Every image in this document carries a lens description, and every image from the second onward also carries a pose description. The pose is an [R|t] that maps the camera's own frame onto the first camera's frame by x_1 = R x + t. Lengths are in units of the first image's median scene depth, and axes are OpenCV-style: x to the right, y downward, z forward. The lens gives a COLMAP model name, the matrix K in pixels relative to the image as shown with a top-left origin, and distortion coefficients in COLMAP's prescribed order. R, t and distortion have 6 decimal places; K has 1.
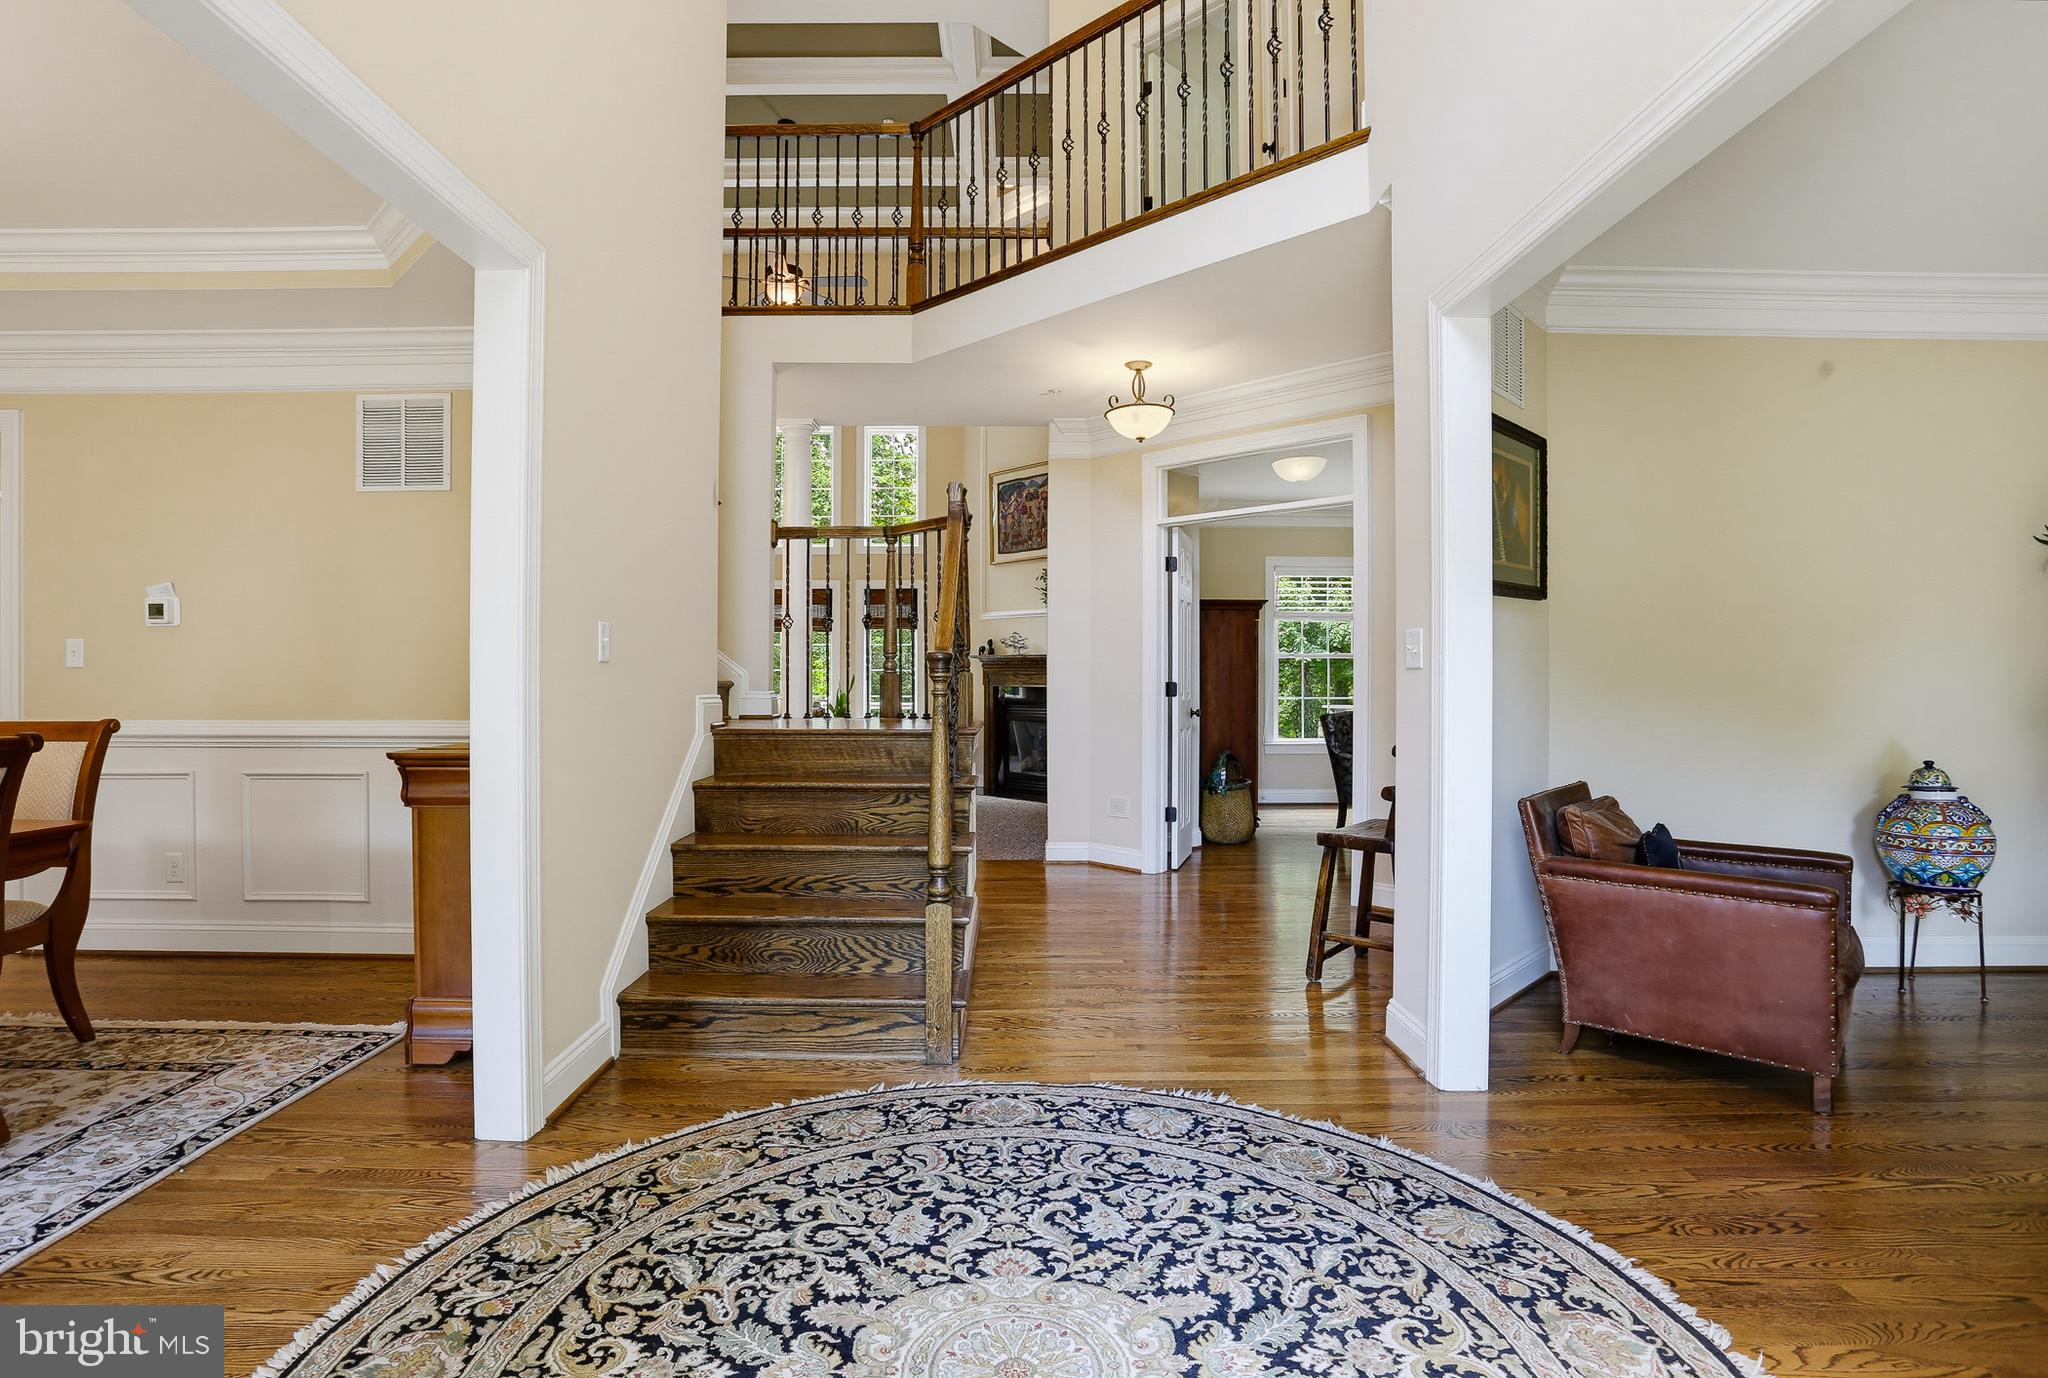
lens RADIAL K [[1017.9, 0, 1012.5], [0, 1017.9, 679.1], [0, 0, 1]] dist [-0.058457, 0.017889]
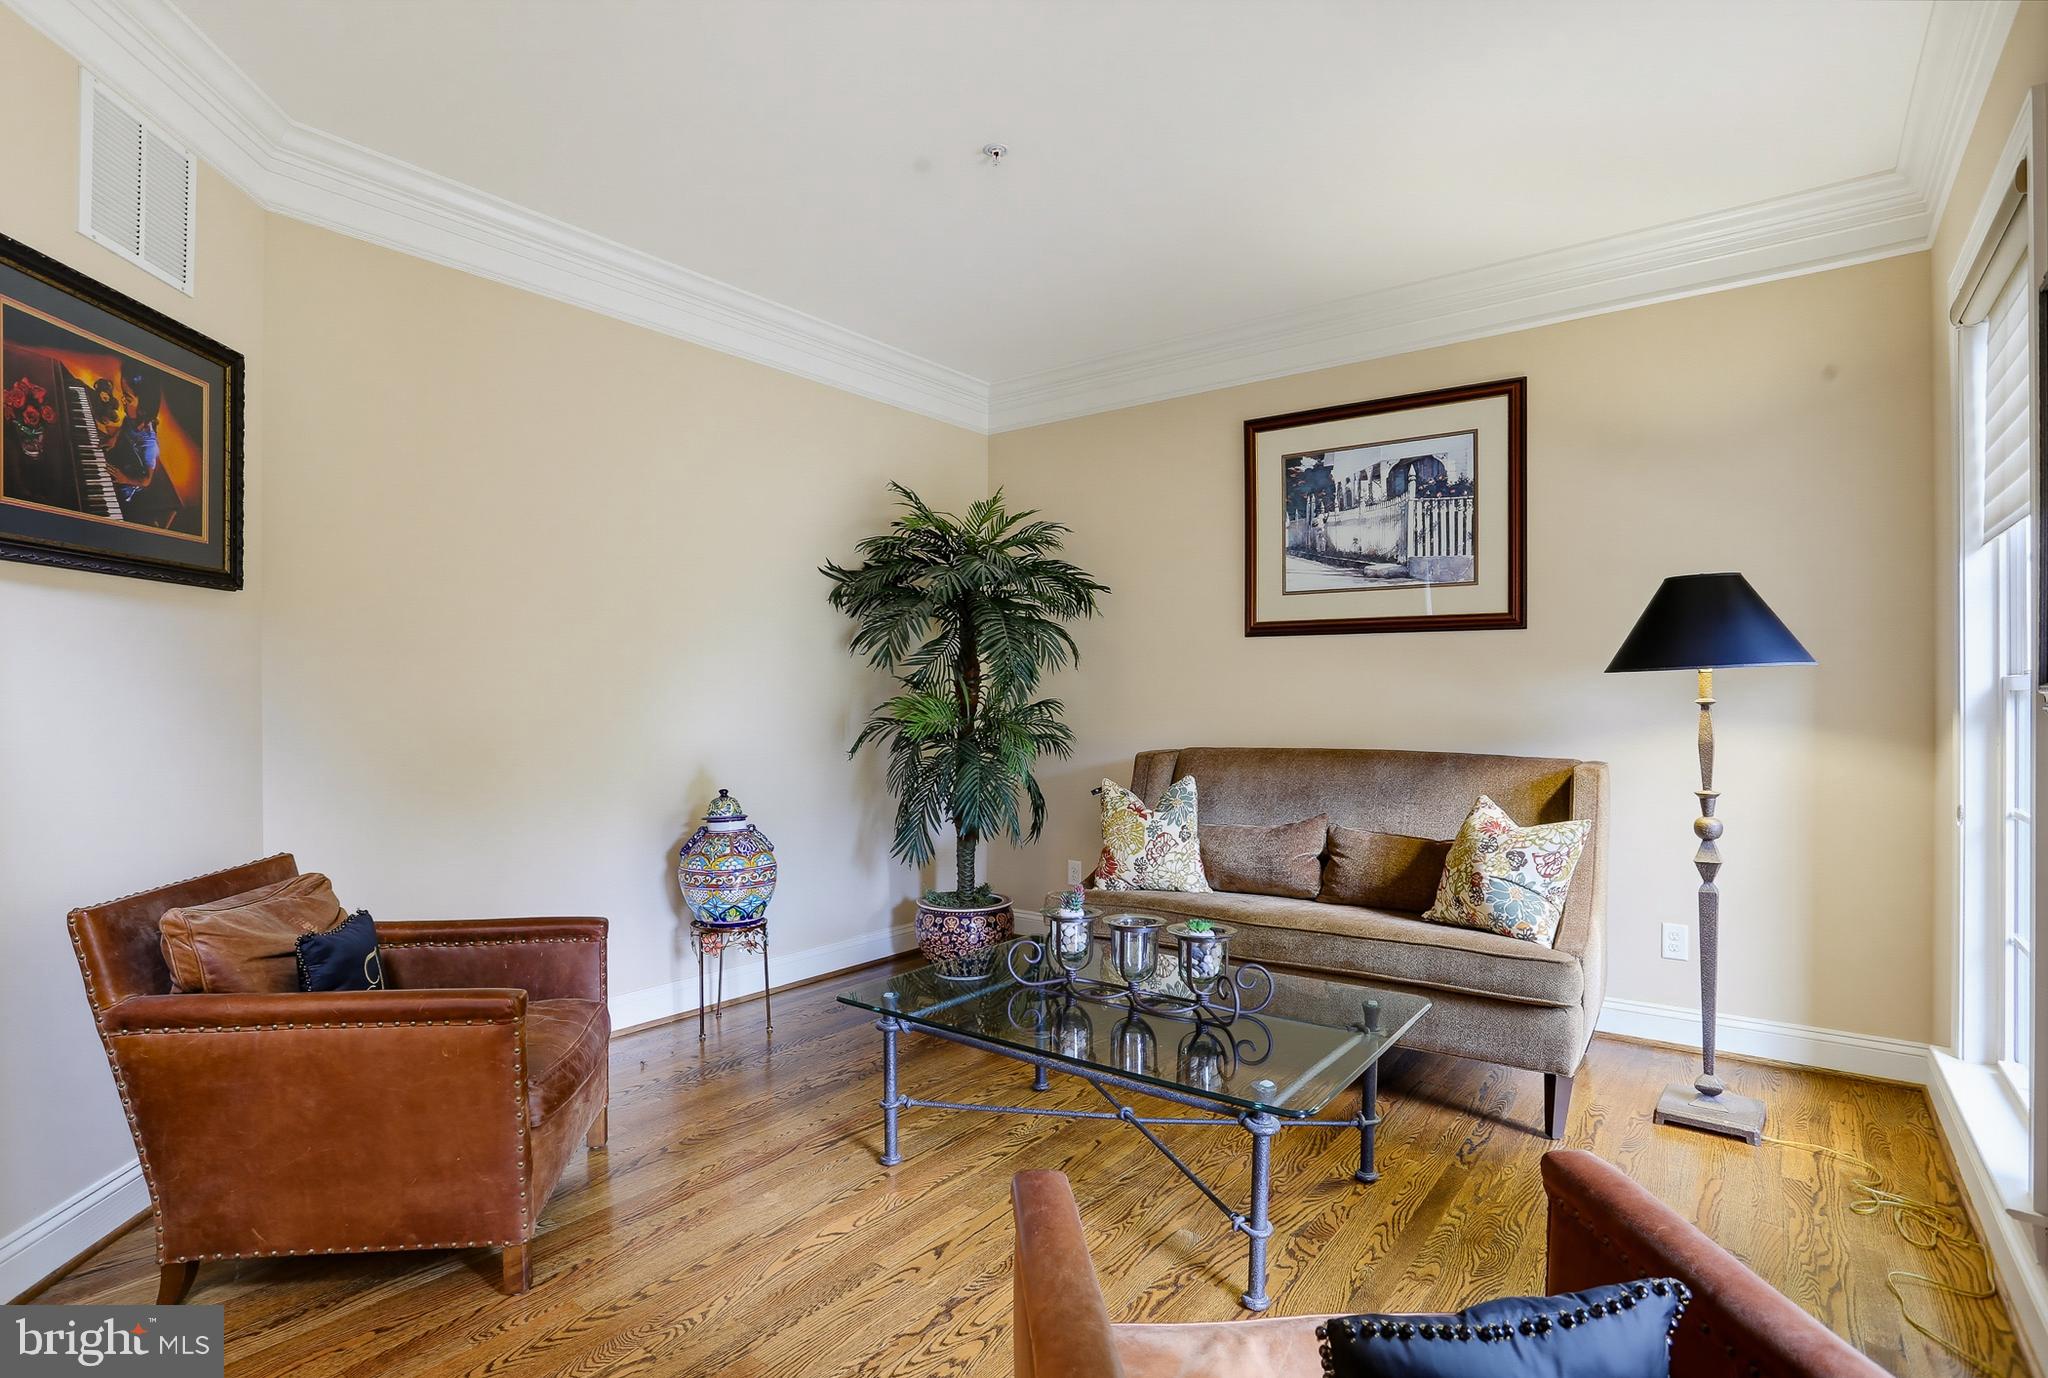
lens RADIAL K [[1017.9, 0, 1012.3], [0, 1017.9, 682.3], [0, 0, 1]] dist [-0.058457, 0.017889]
pose [[0.610638, 0.011612, 0.791825, 0.341586], [0.005769, 0.999801, -0.019110, -0.000774], [-0.791889, 0.016238, 0.610449, 0.181478]]
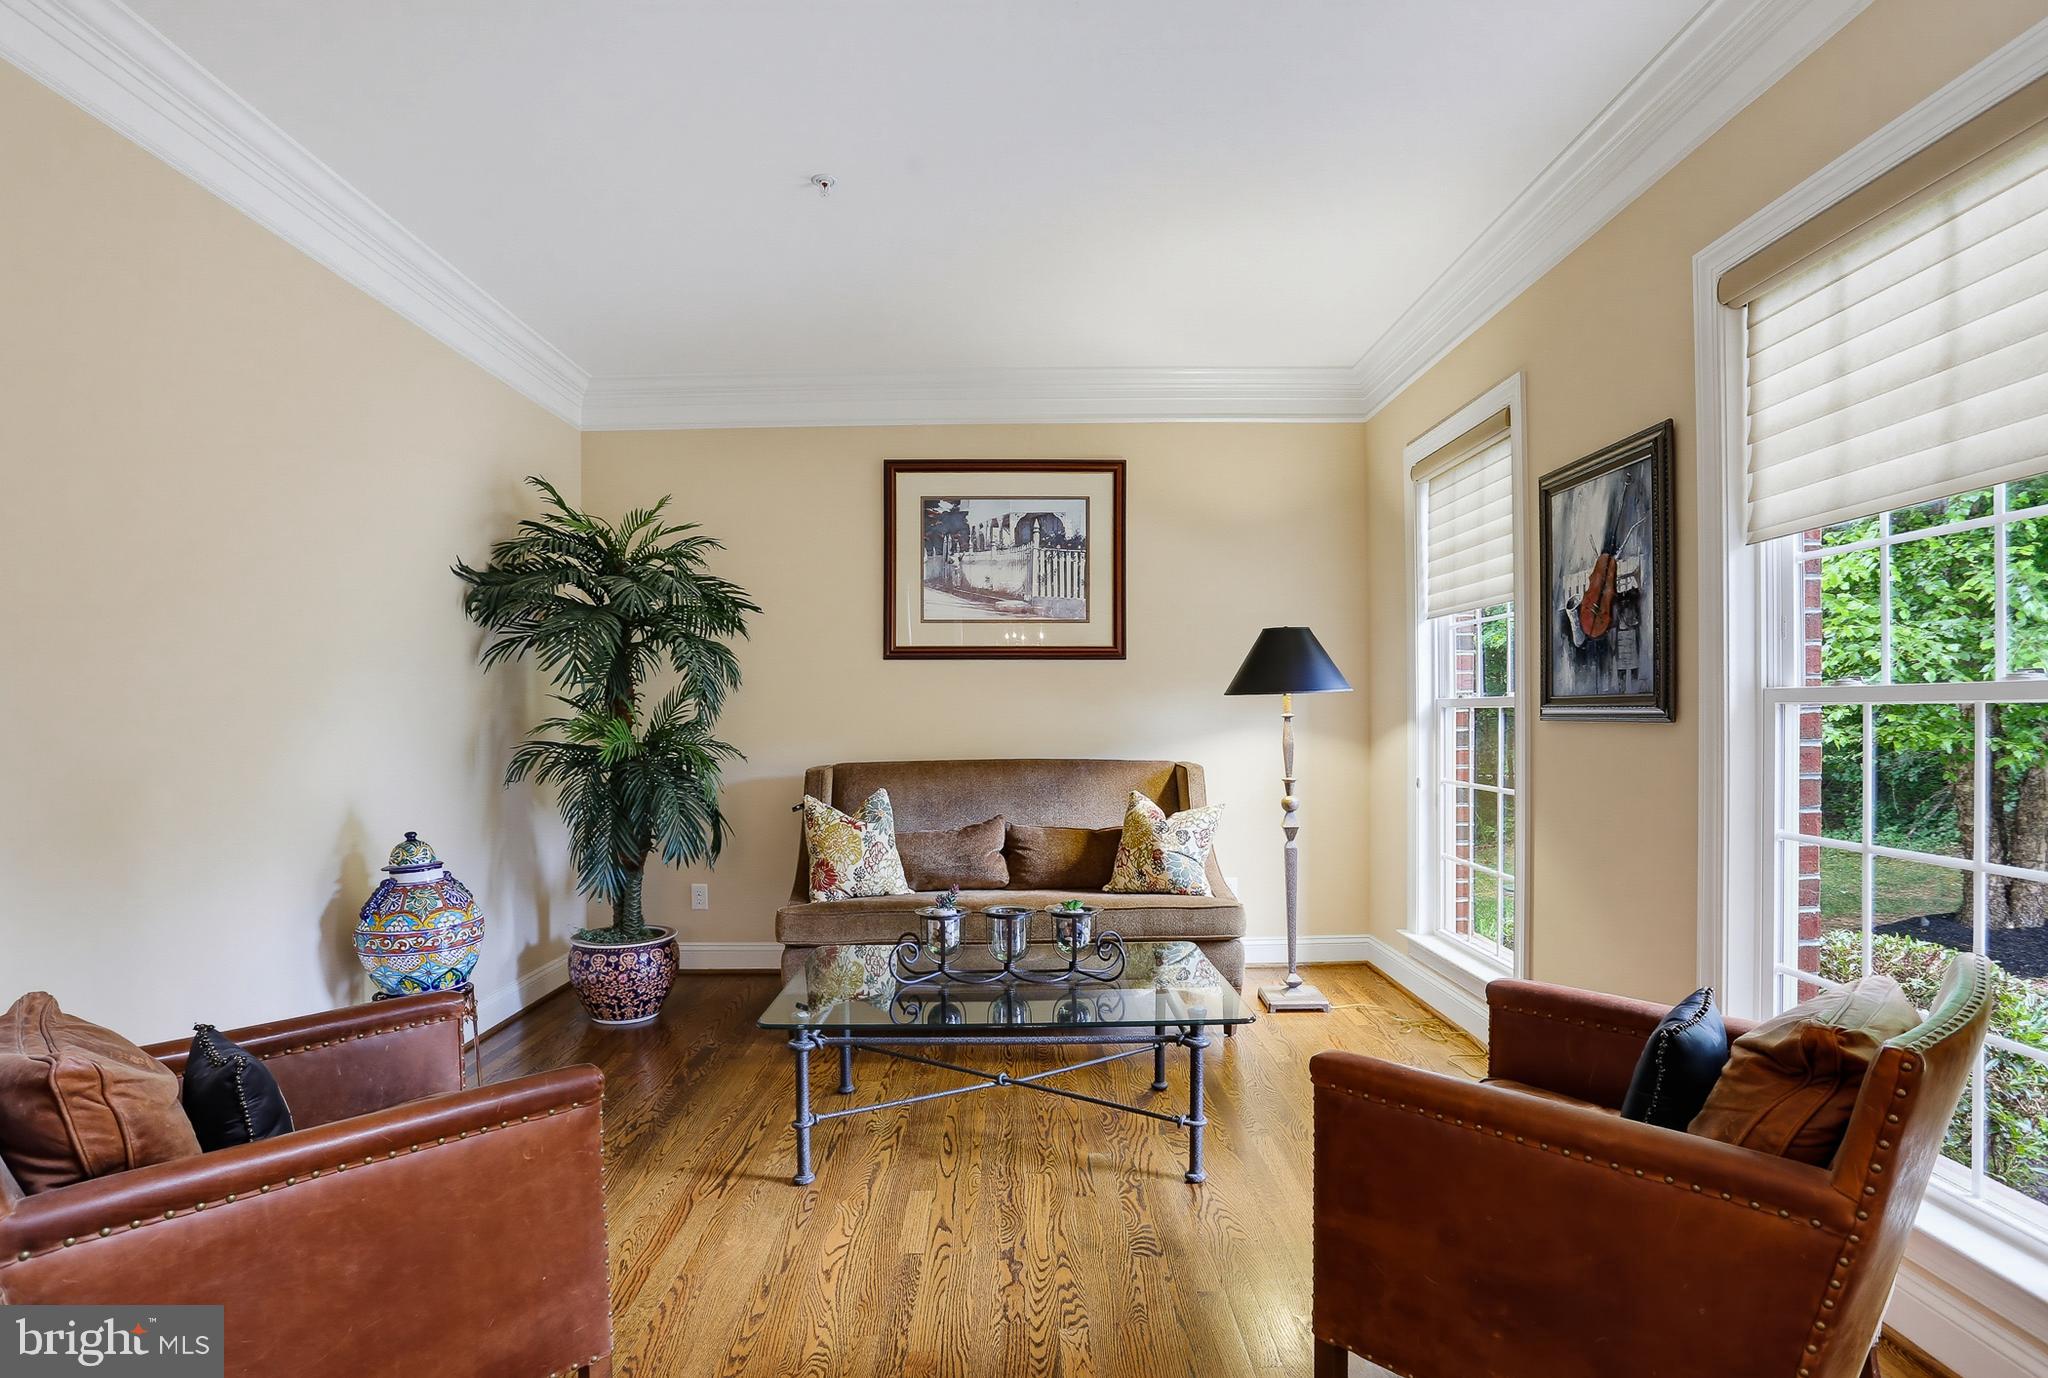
lens RADIAL K [[1017.9, 0, 1029.6], [0, 1017.9, 724.5], [0, 0, 1]] dist [-0.058457, 0.017889]
pose [[0.001285, -0.011640, 0.999931, 0.143104], [0.015668, 0.999810, 0.011619, -0.005387], [-0.999876, 0.015652, 0.001467, 0.529241]]
